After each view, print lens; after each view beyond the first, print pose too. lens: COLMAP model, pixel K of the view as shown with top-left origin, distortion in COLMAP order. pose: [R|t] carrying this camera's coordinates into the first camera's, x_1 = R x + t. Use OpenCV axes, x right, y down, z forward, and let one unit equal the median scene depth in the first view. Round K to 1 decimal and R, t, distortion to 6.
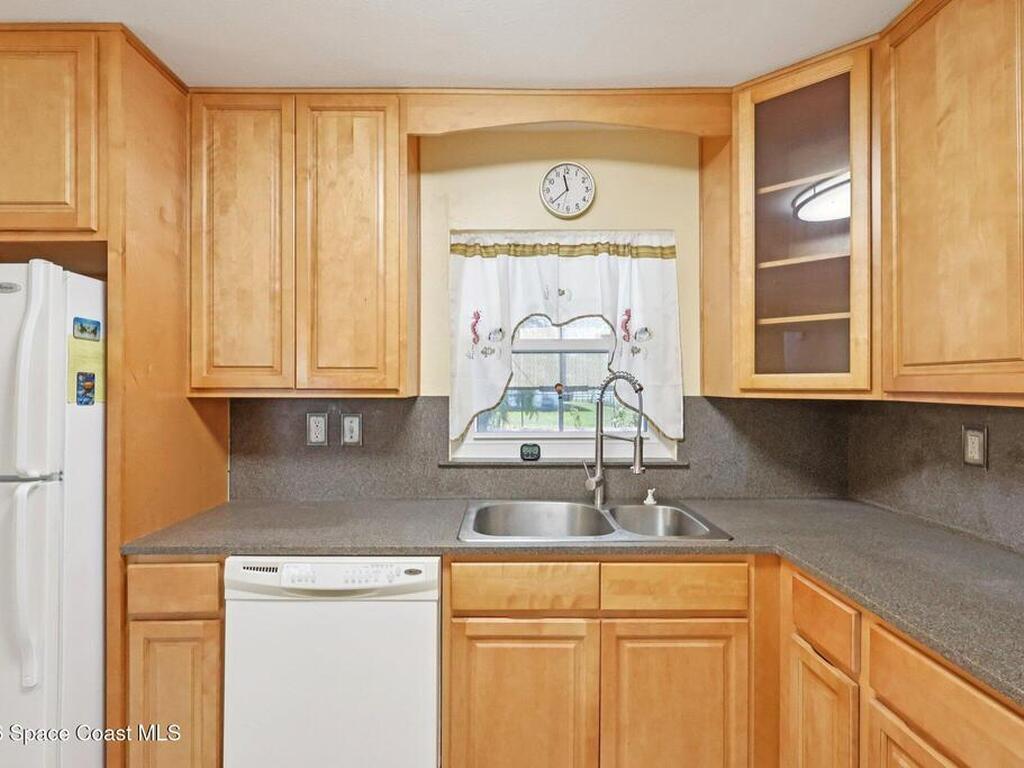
lens RADIAL K [[534.9, 0, 510.4], [0, 534.9, 381.9], [0, 0, 1]] dist [-0.001871, -0.000884]
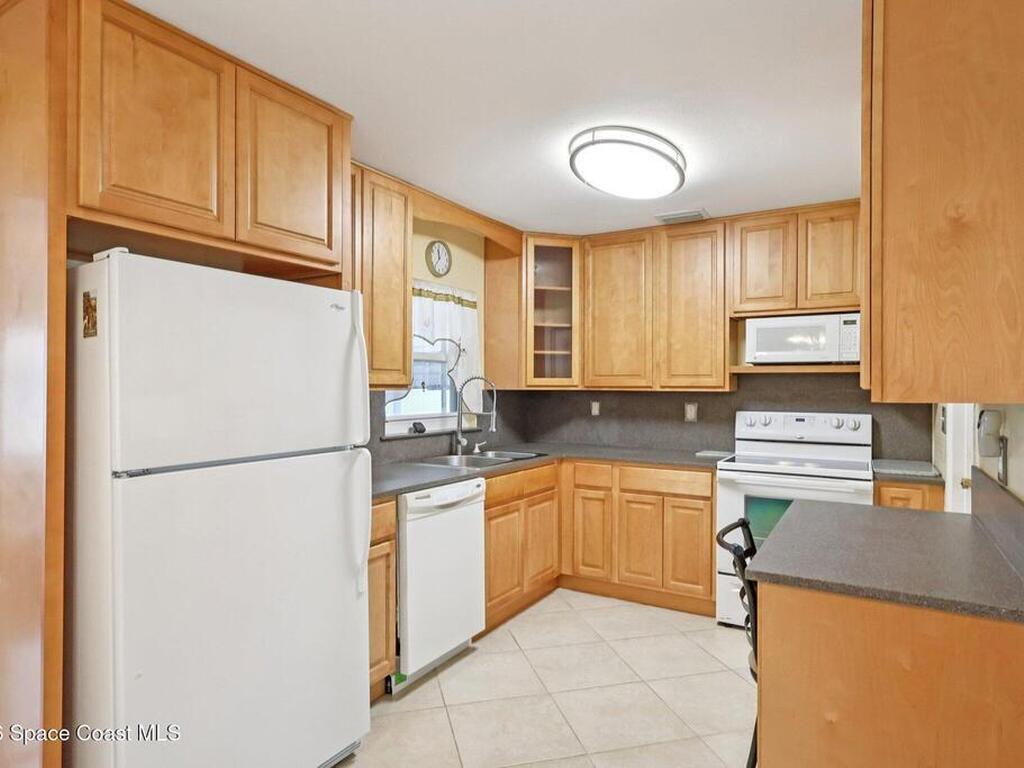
lens RADIAL K [[606.7, 0, 512.0], [0, 606.7, 384.0], [0, 0, 1]] dist [-0.000444, 0.000757]
pose [[0.524751, 0.004646, 0.851243, -1.535369], [-0.007569, 0.999971, -0.000792, 0.010283], [-0.851222, -0.006028, 0.524771, -0.138268]]
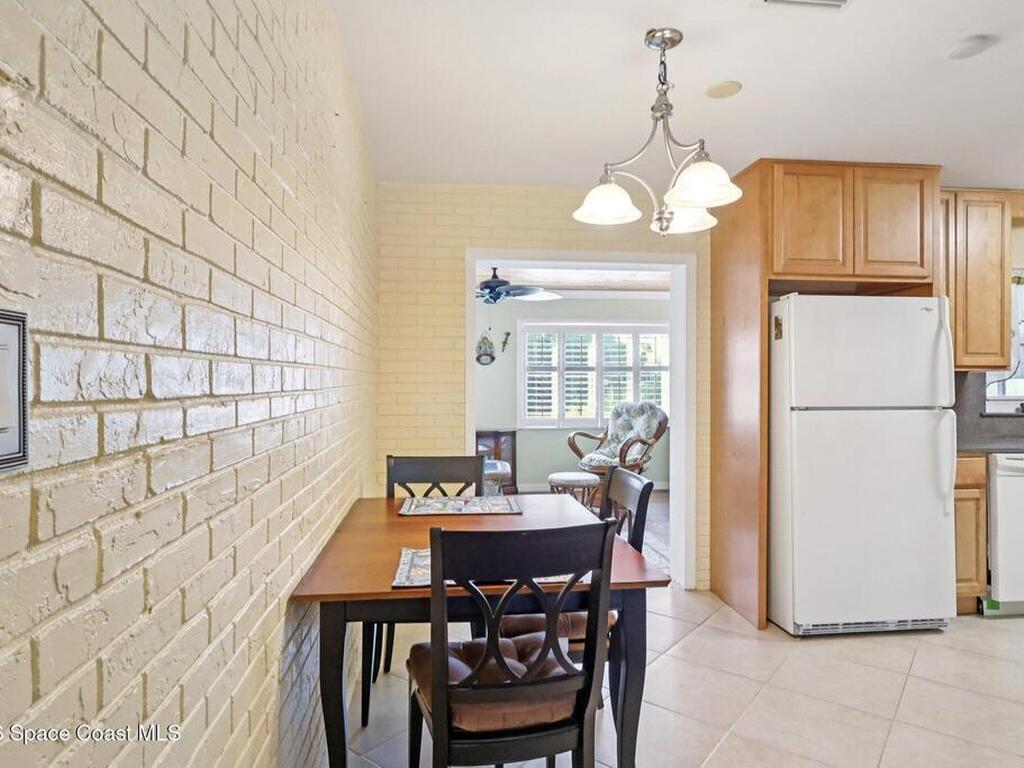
lens RADIAL K [[632.0, 0, 513.1], [0, 632.0, 376.4], [0, 0, 1]] dist [-0.001617, 0.000399]
pose [[0.993376, 0.004319, 0.114832, -2.049542], [-0.004353, 0.999991, 0.000039, 0.053717], [-0.114830, -0.000539, 0.993385, -0.834456]]
